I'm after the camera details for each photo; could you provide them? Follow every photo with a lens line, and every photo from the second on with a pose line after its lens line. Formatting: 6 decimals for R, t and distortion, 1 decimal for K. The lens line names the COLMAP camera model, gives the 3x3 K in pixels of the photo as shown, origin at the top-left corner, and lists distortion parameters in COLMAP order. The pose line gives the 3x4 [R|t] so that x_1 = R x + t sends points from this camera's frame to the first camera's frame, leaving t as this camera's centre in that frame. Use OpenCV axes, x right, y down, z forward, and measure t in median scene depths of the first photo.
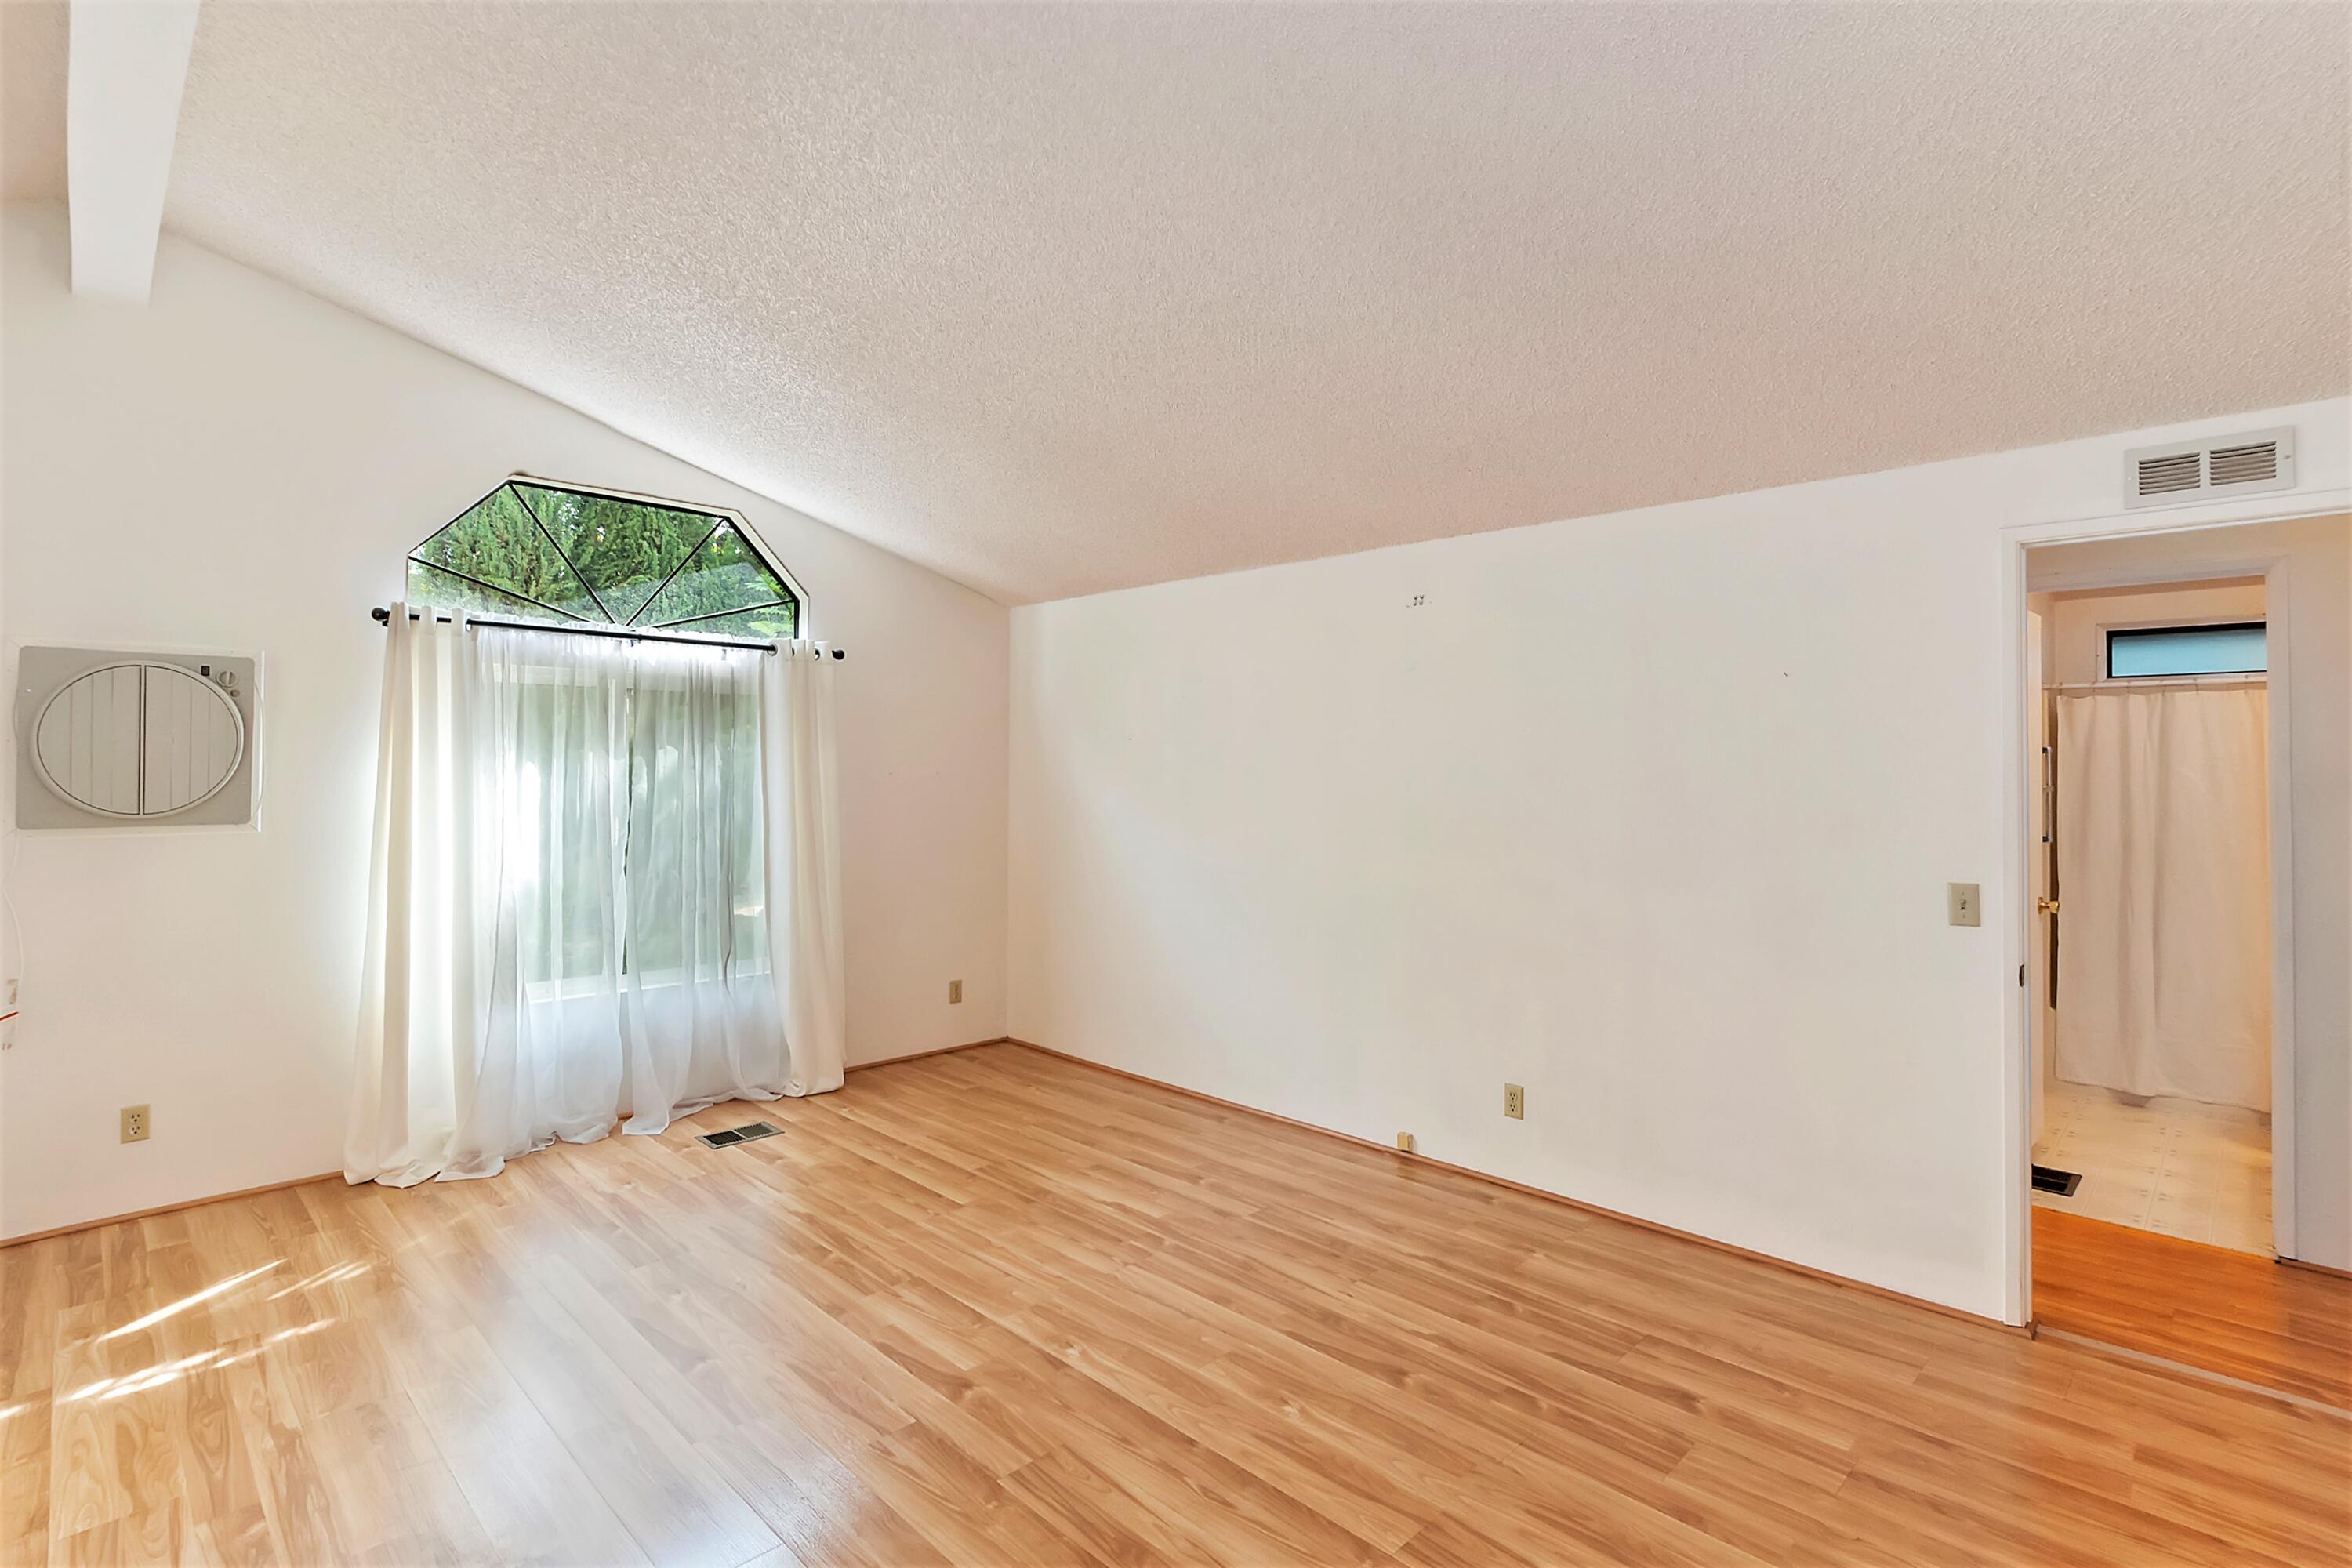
lens RADIAL K [[1099.5, 0, 1190.1], [0, 1099.5, 766.3], [0, 0, 1]] dist [-0.005106, -0.001483]
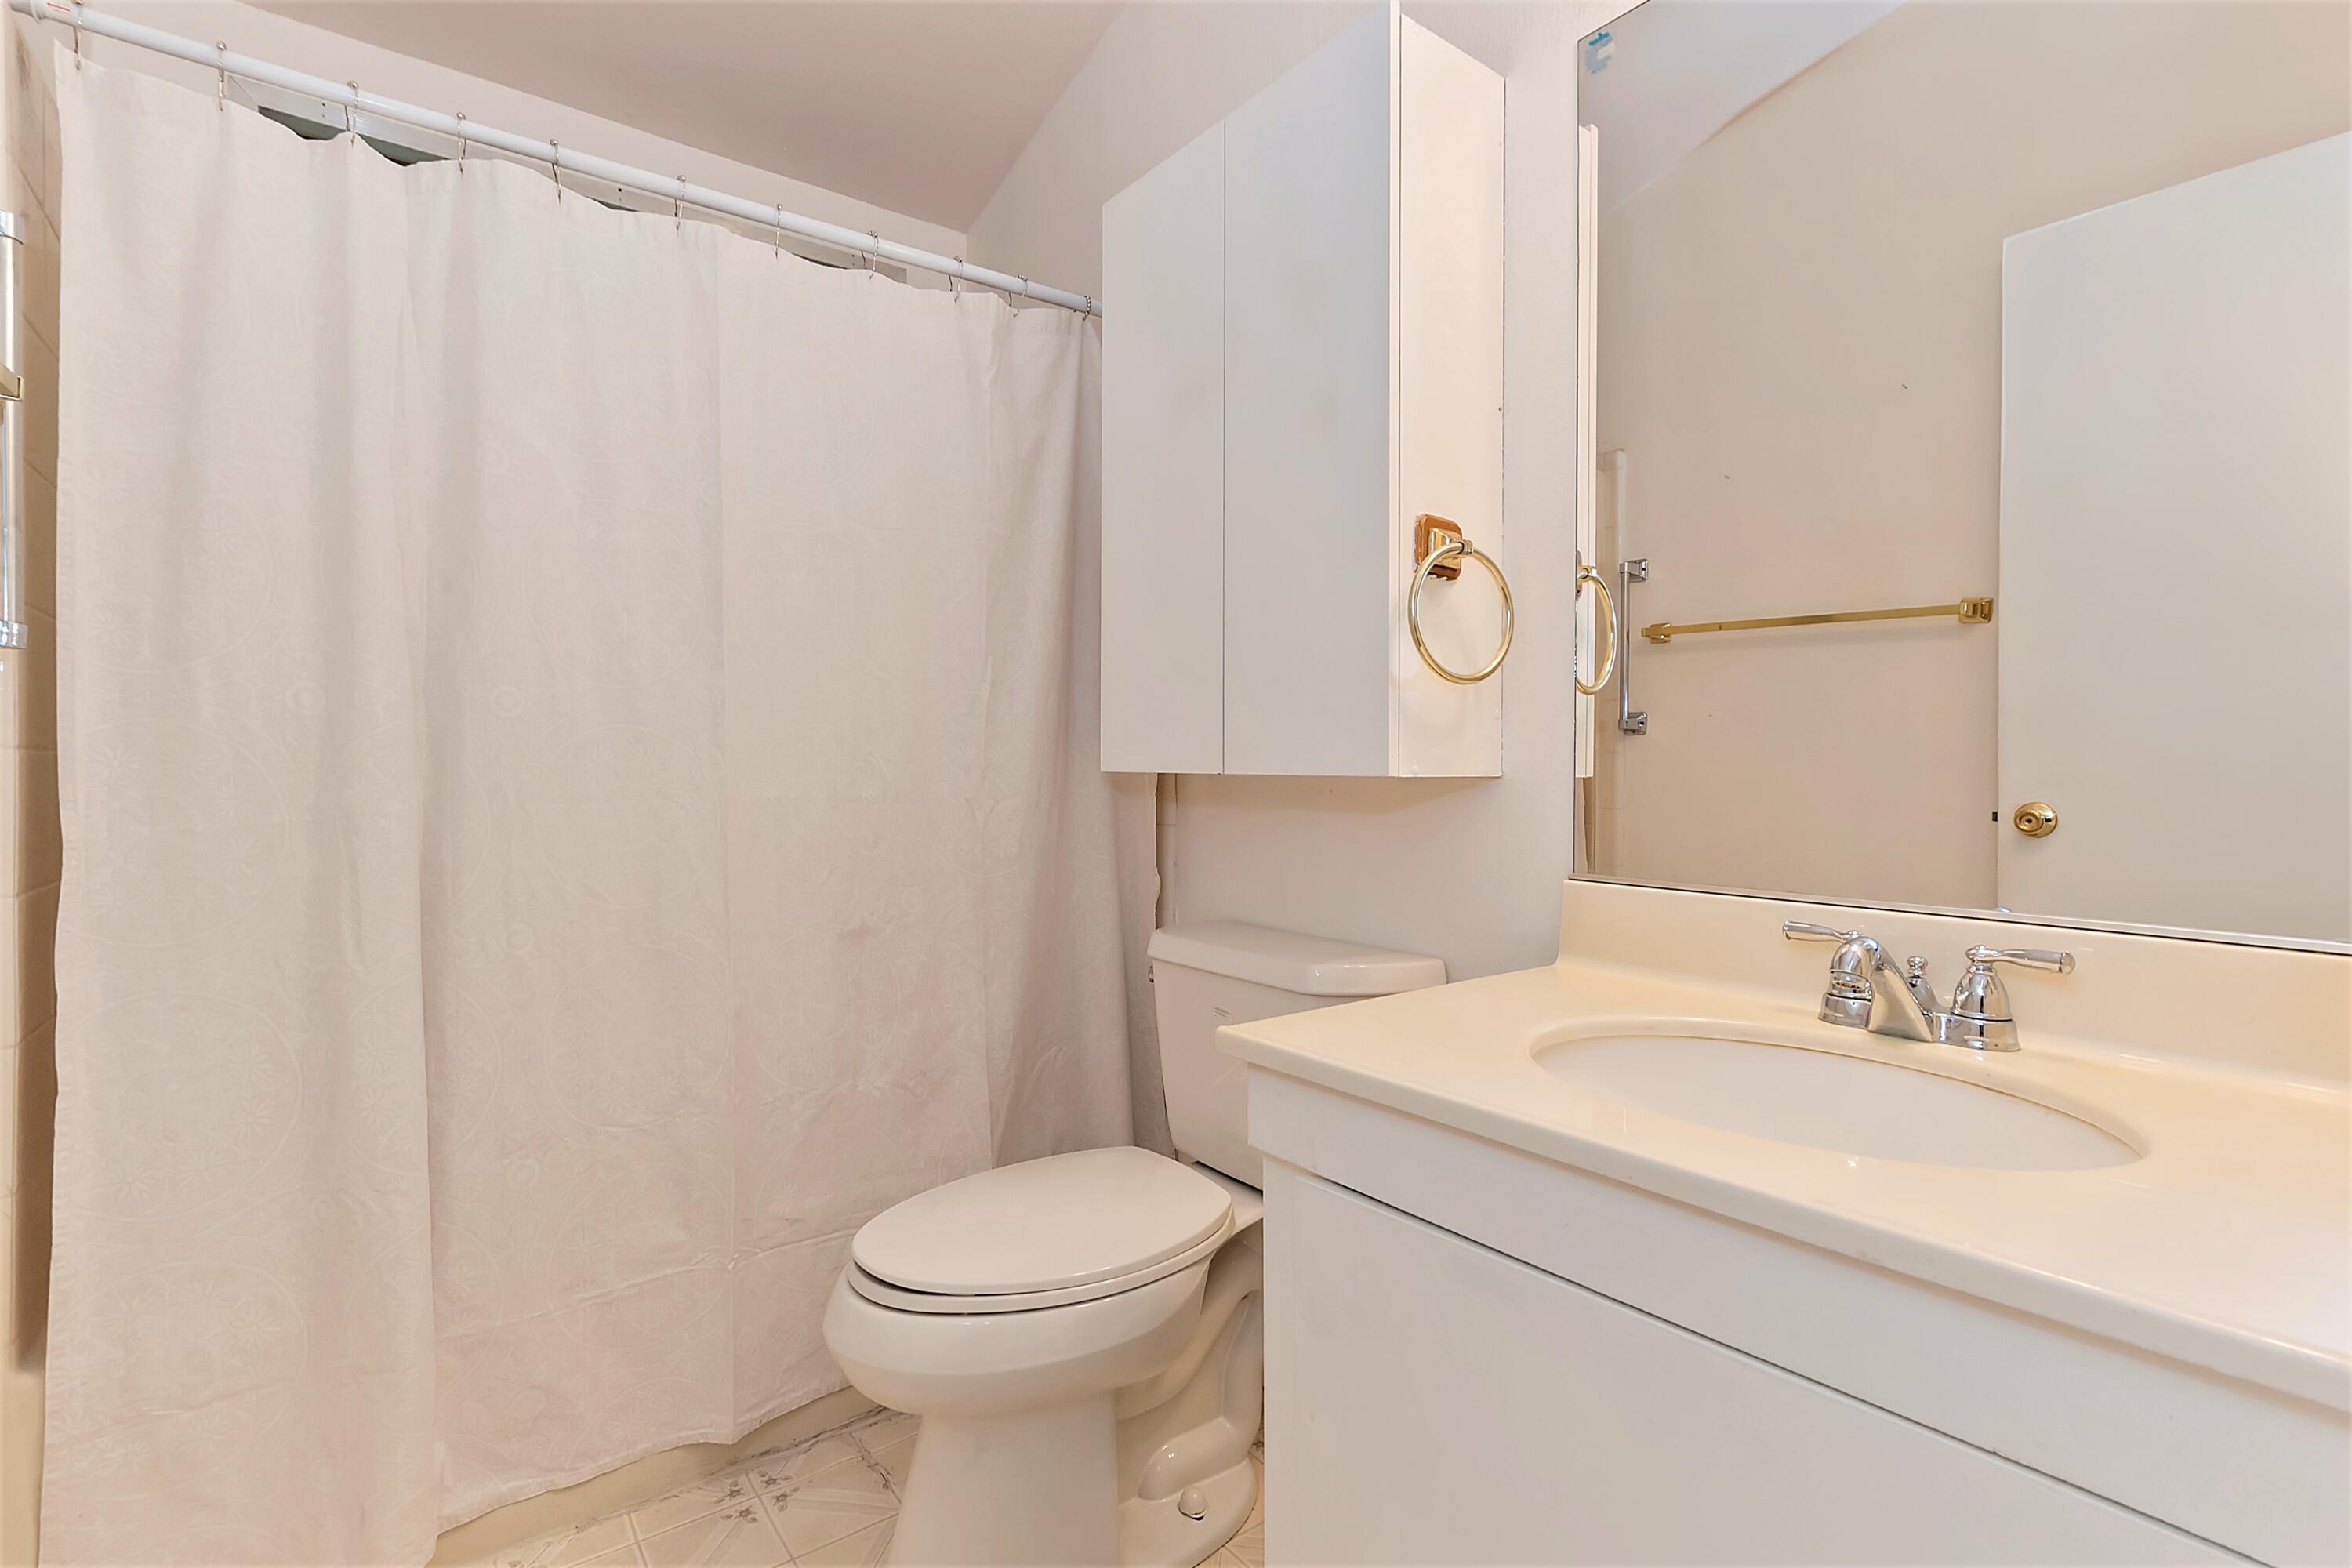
lens RADIAL K [[1099.5, 0, 1181.0], [0, 1099.5, 782.3], [0, 0, 1]] dist [-0.005106, -0.001483]
pose [[0.194539, -0.002099, 0.980893, 0.419148], [-0.001498, 0.999996, 0.002437, 0.065337], [-0.980894, -0.001943, 0.194535, 0.493916]]
